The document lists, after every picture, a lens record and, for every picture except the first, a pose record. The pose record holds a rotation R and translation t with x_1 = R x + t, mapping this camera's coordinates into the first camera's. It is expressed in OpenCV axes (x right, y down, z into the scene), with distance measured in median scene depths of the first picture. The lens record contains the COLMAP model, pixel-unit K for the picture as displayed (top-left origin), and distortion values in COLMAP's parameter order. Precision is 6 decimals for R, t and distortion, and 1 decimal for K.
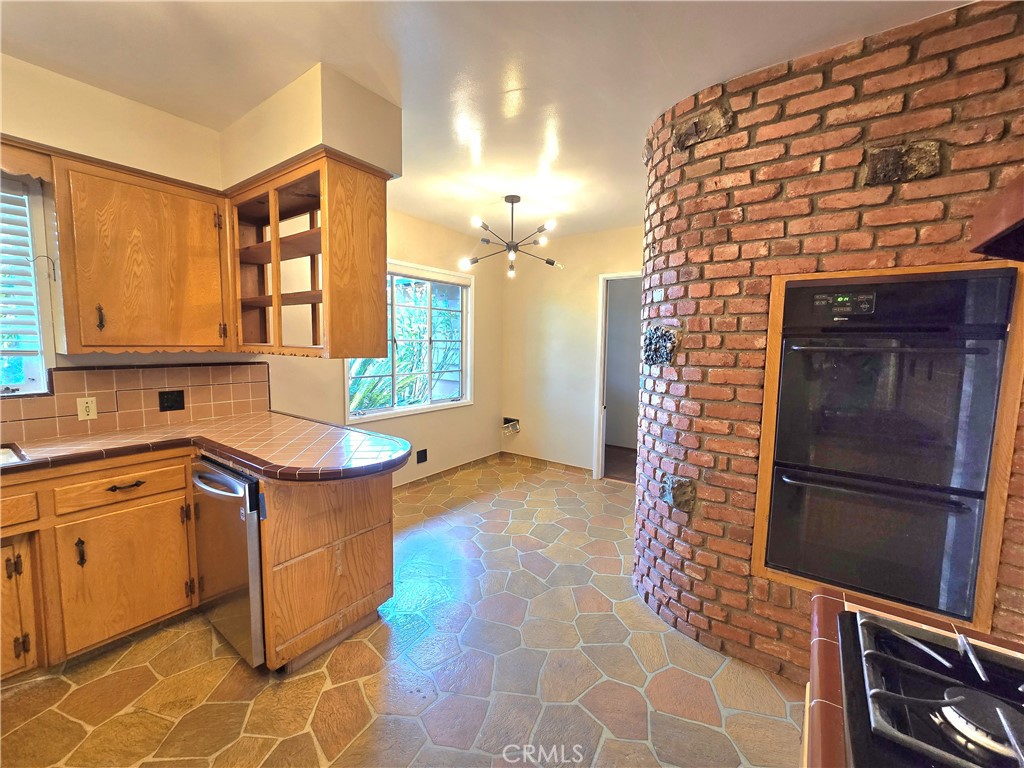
lens RADIAL K [[419.1, 0, 514.8], [0, 419.1, 380.9], [0, 0, 1]] dist [0.001036, -0.000673]
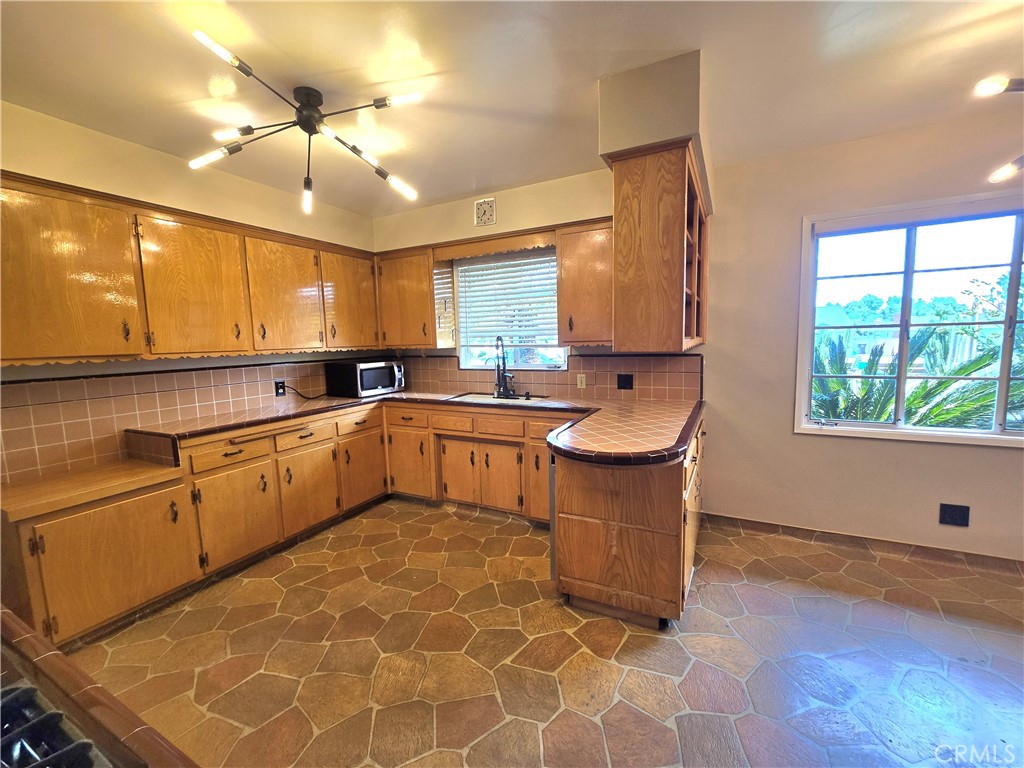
lens RADIAL K [[419.1, 0, 508.2], [0, 419.1, 381.7], [0, 0, 1]] dist [0.001036, -0.000673]
pose [[0.147343, 0.083619, -0.985545, 0.532469], [-0.060989, 0.995292, 0.075327, -0.037347], [0.987203, 0.049009, 0.151749, 0.525834]]
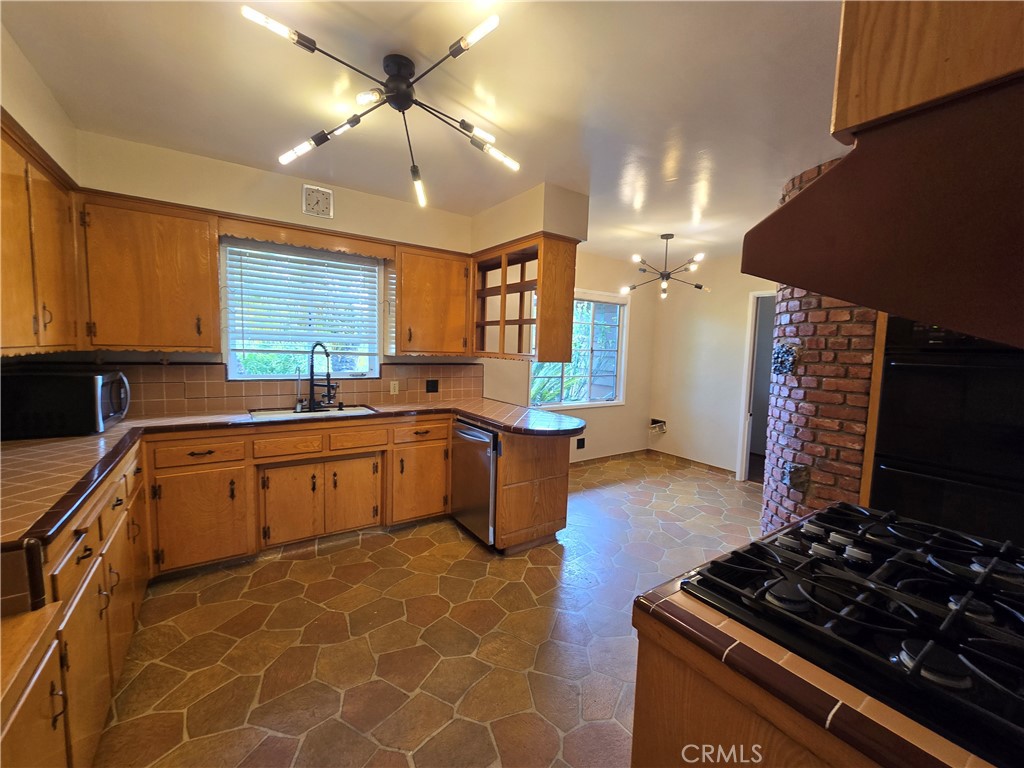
lens RADIAL K [[419.1, 0, 517.0], [0, 419.1, 380.6], [0, 0, 1]] dist [0.001036, -0.000673]
pose [[0.941469, 0.041794, -0.334500, 0.013287], [-0.047677, 0.998819, -0.009394, 0.031475], [0.333712, 0.024792, 0.942349, -0.466442]]
